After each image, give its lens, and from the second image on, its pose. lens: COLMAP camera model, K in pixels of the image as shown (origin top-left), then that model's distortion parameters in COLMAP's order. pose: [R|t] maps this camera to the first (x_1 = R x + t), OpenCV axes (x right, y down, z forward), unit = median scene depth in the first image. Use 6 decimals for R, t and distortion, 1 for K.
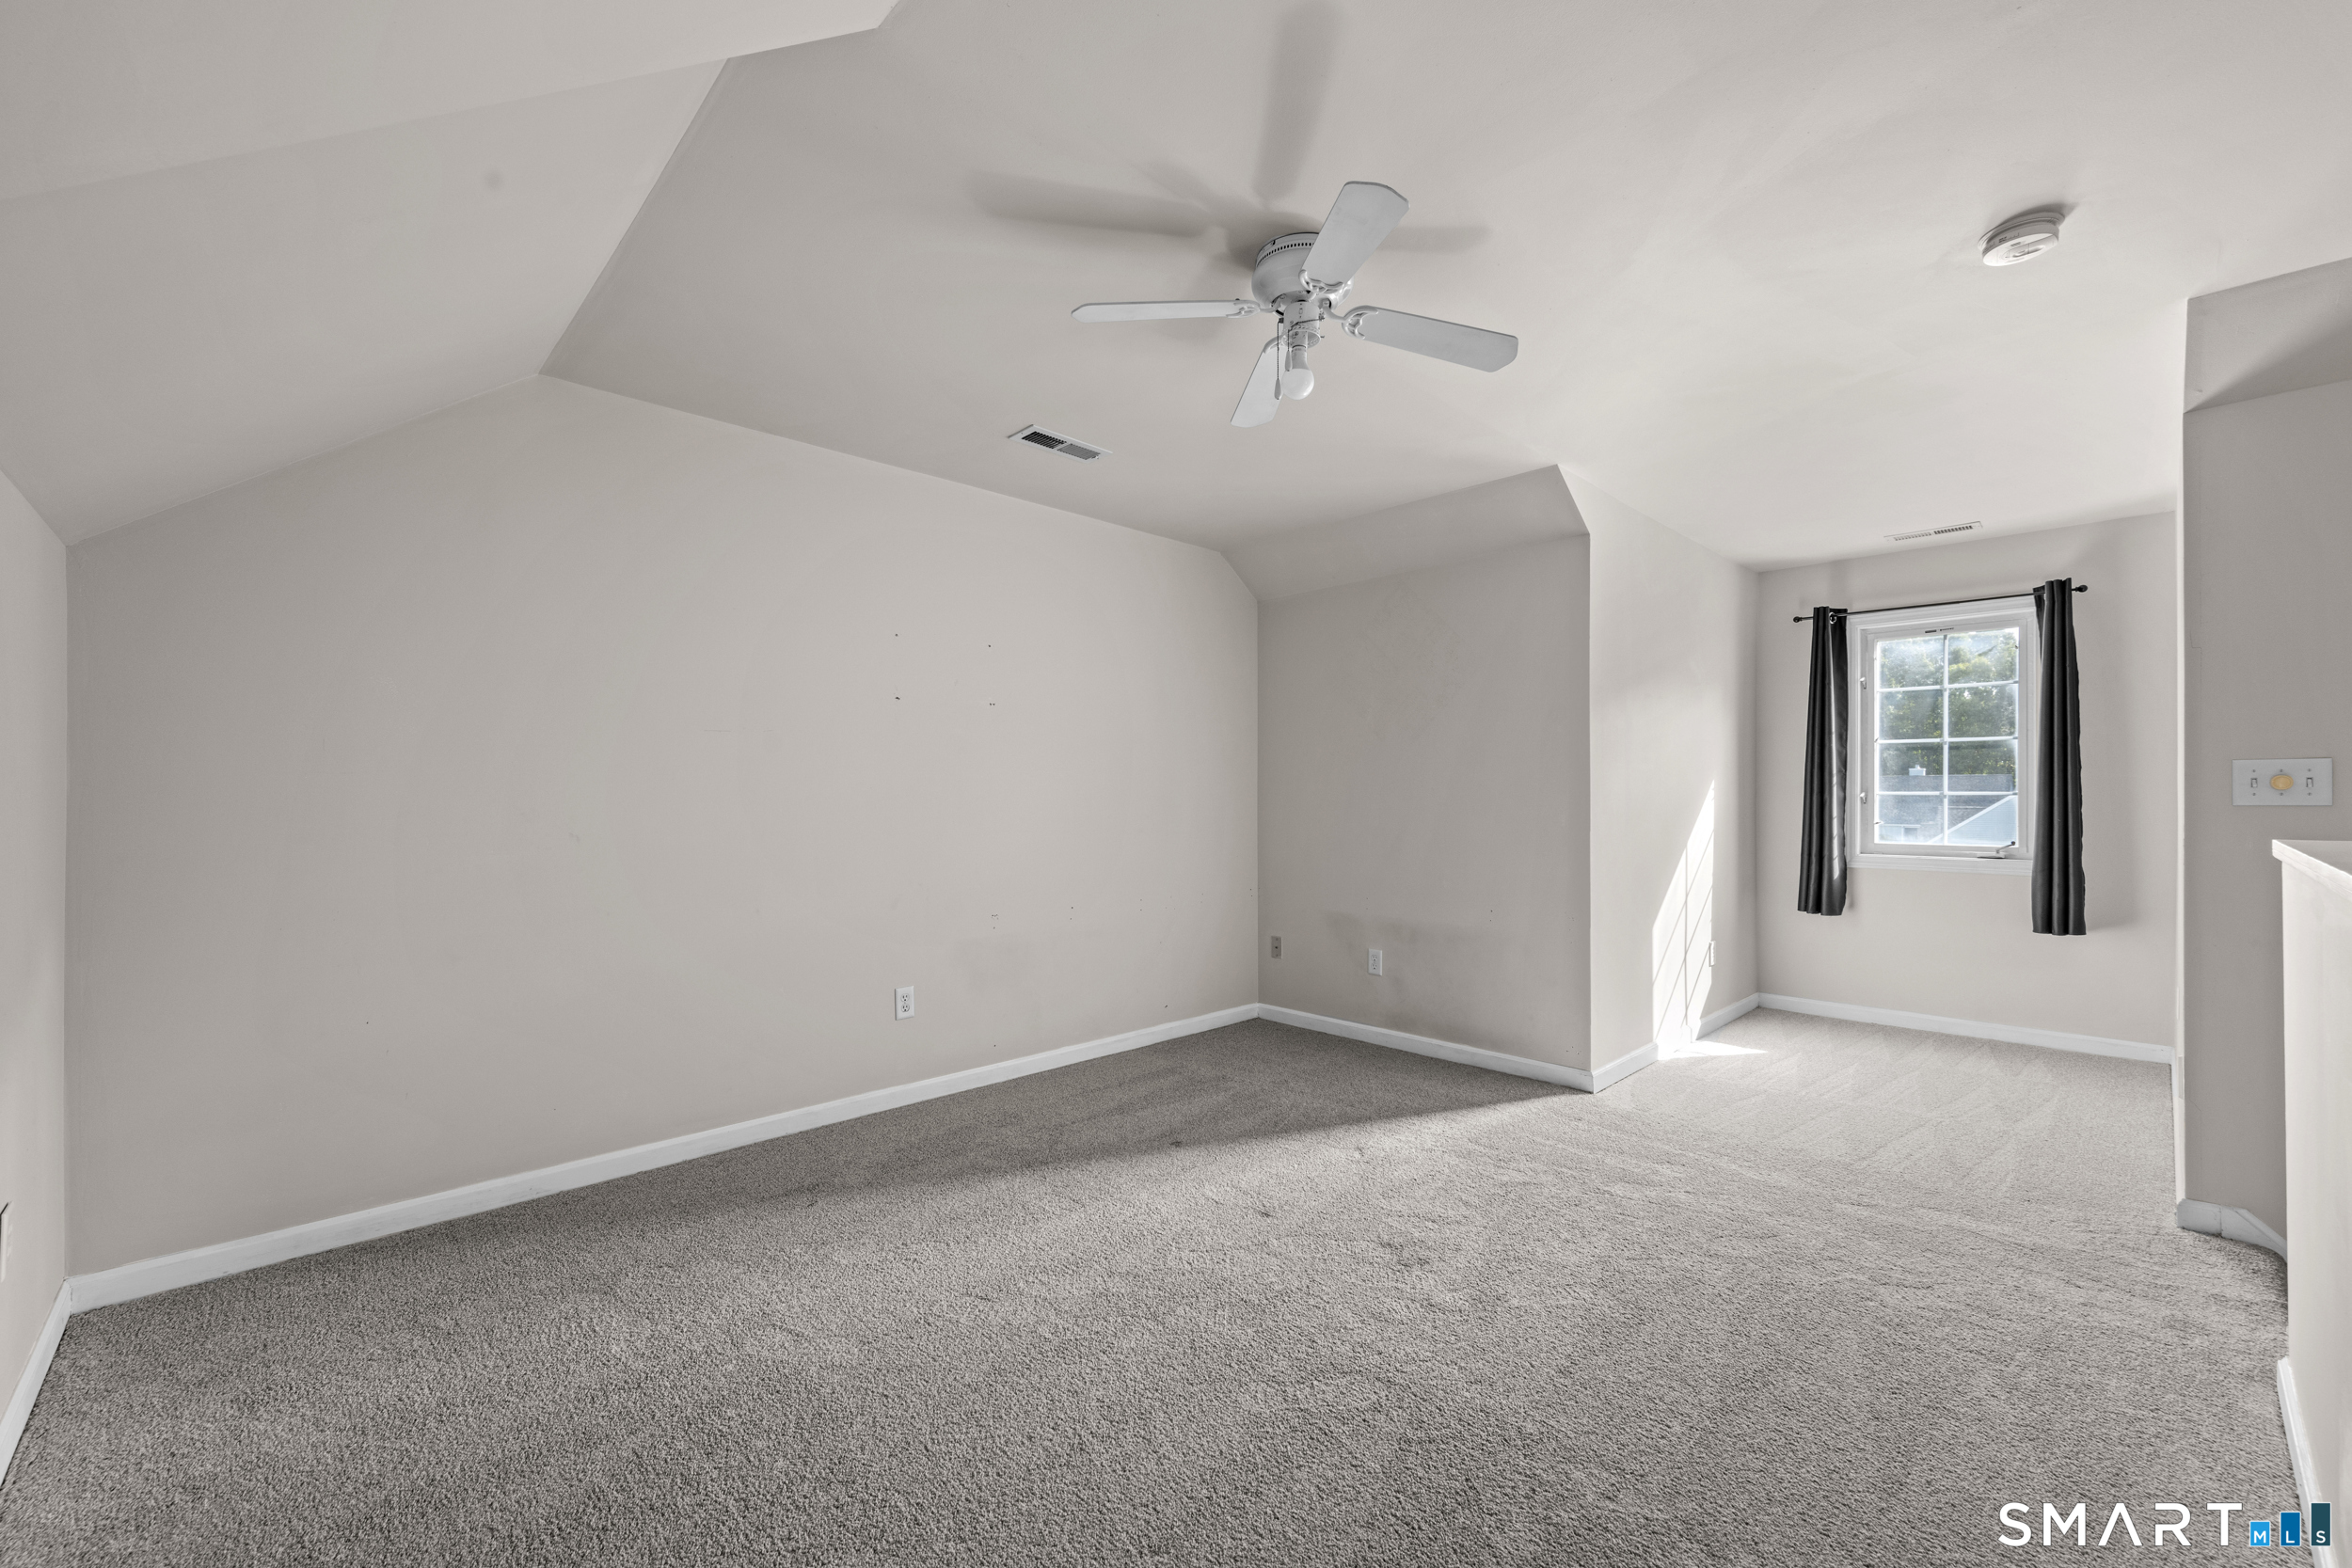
lens RADIAL K [[939.5, 0, 1183.1], [0, 939.5, 787.4], [0, 0, 1]] dist [-0.002073, -0.000150]
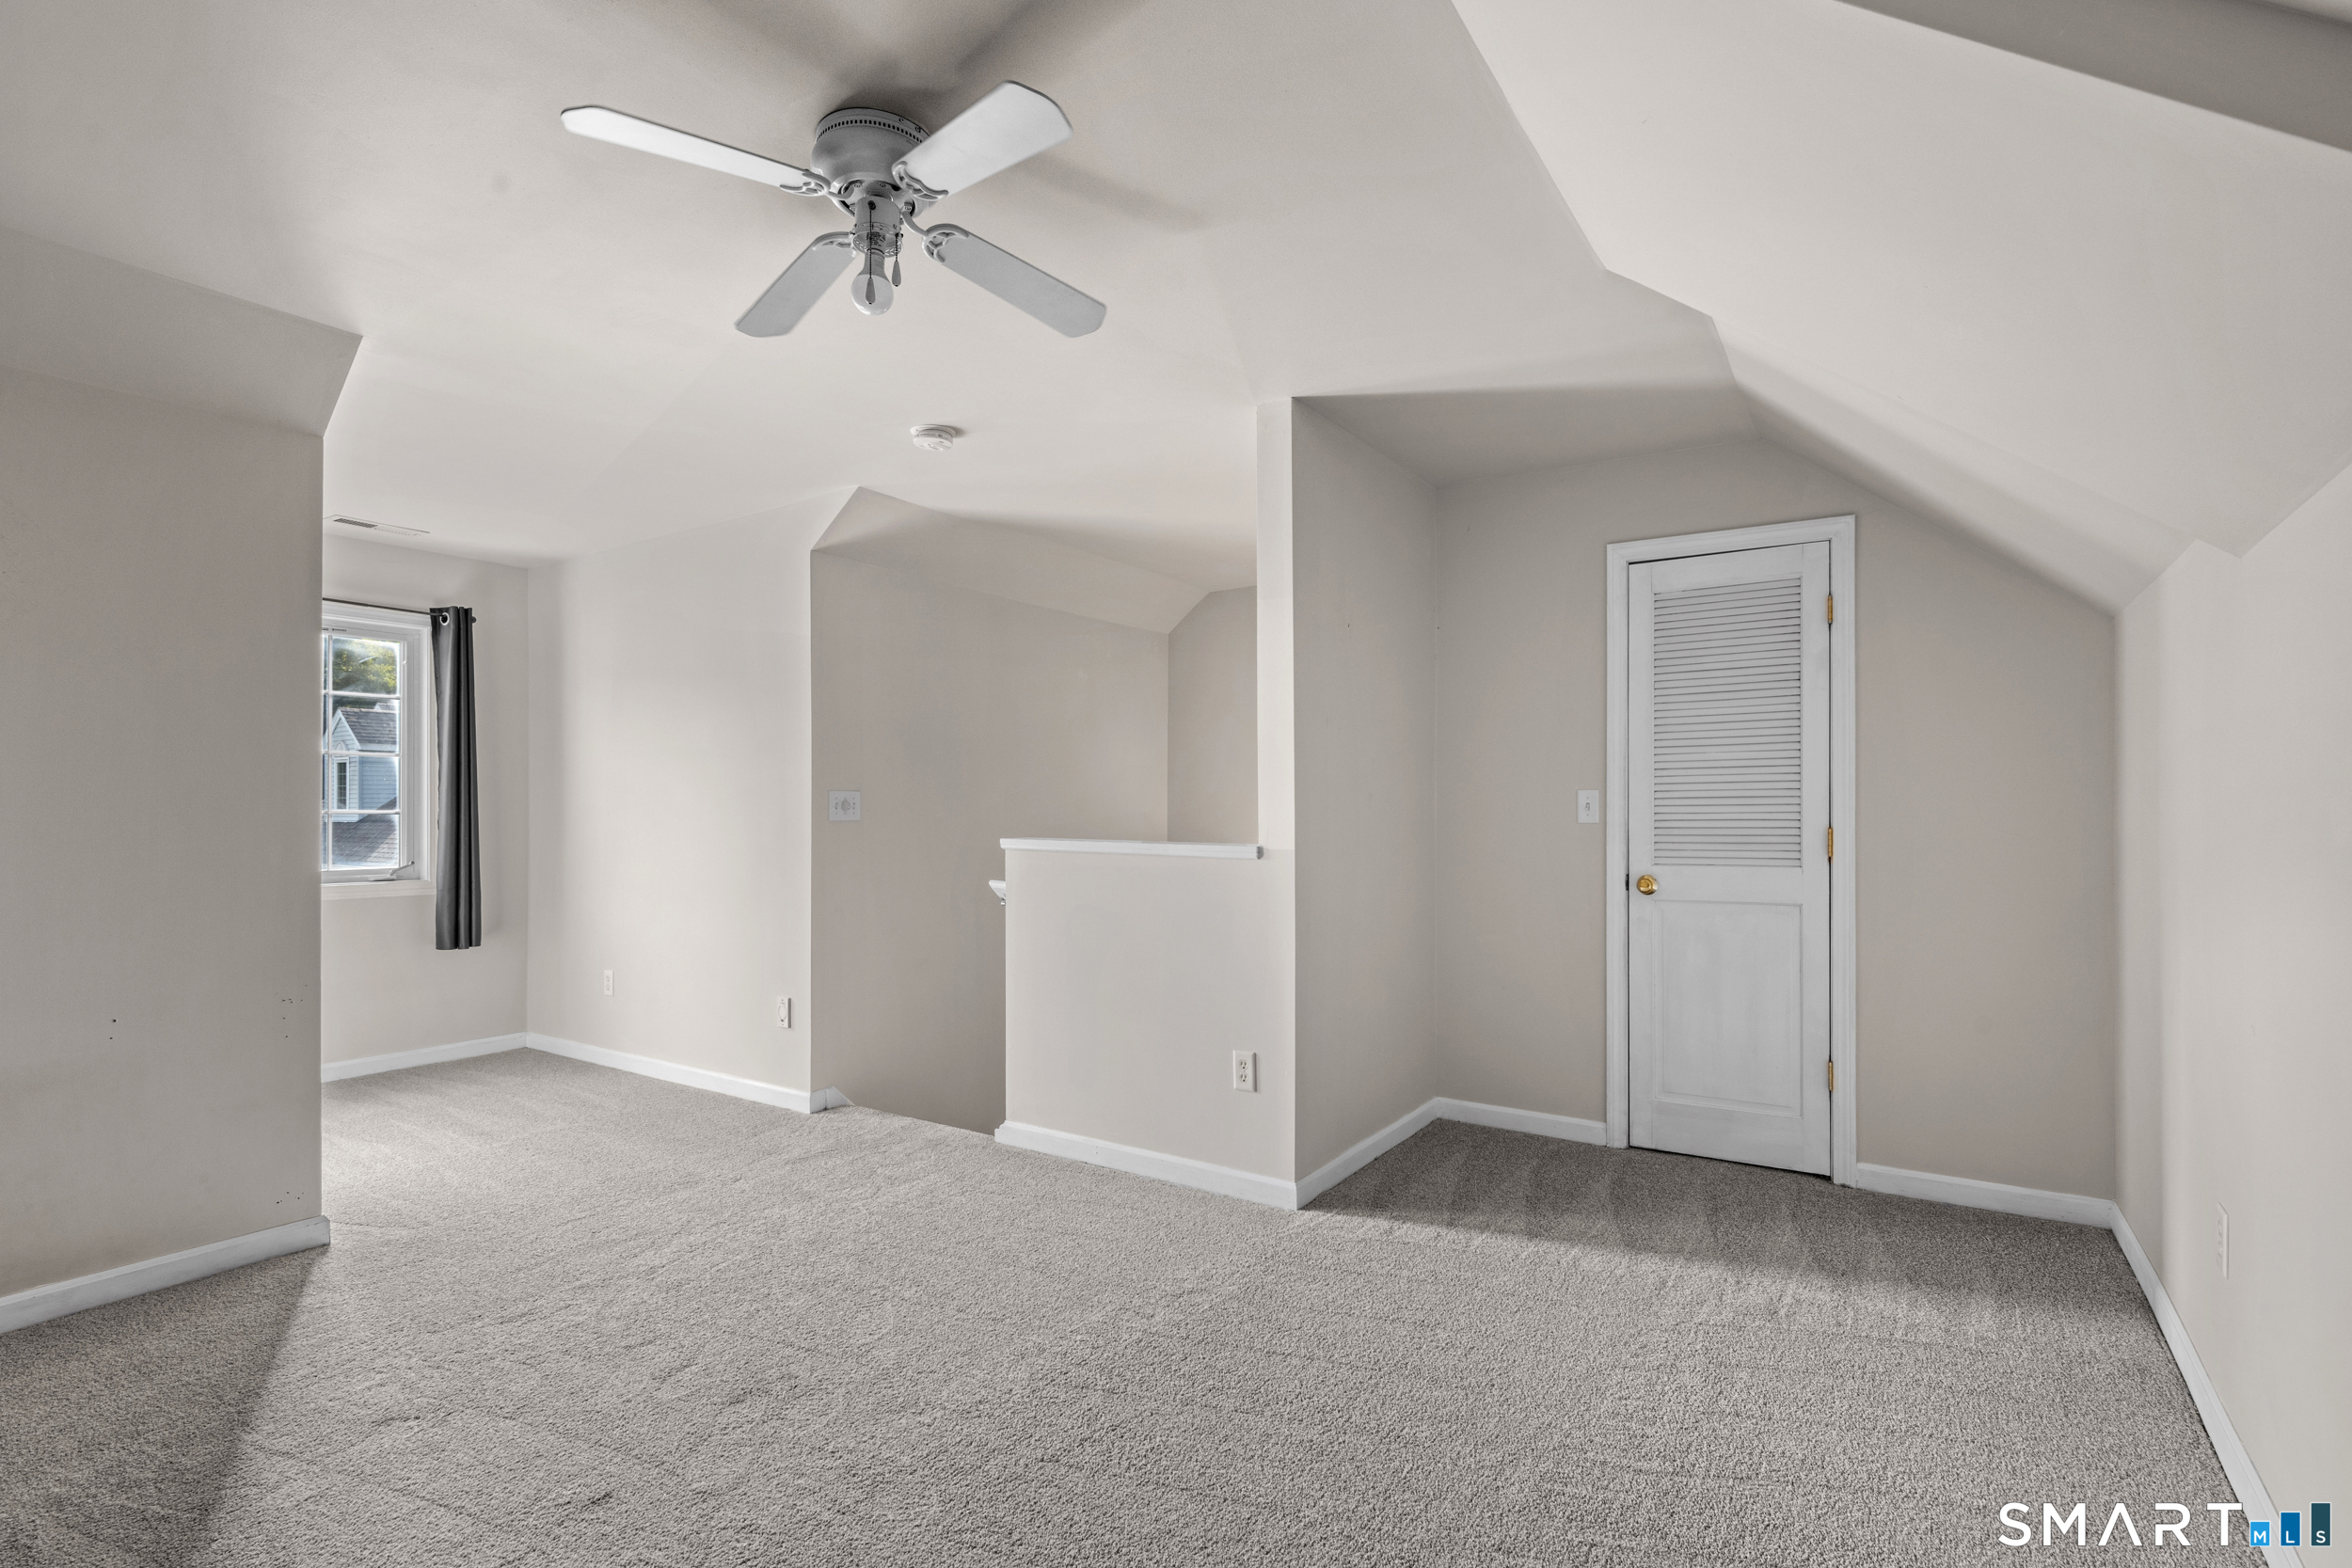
lens RADIAL K [[1091.4, 0, 1182.4], [0, 1091.4, 801.6], [0, 0, 1]] dist [-0.001924, -0.000245]
pose [[-0.204427, 0.008351, 0.978846, -0.447744], [-0.006007, 0.999934, -0.009785, 0.001106], [-0.978863, -0.007880, -0.204364, 0.500818]]
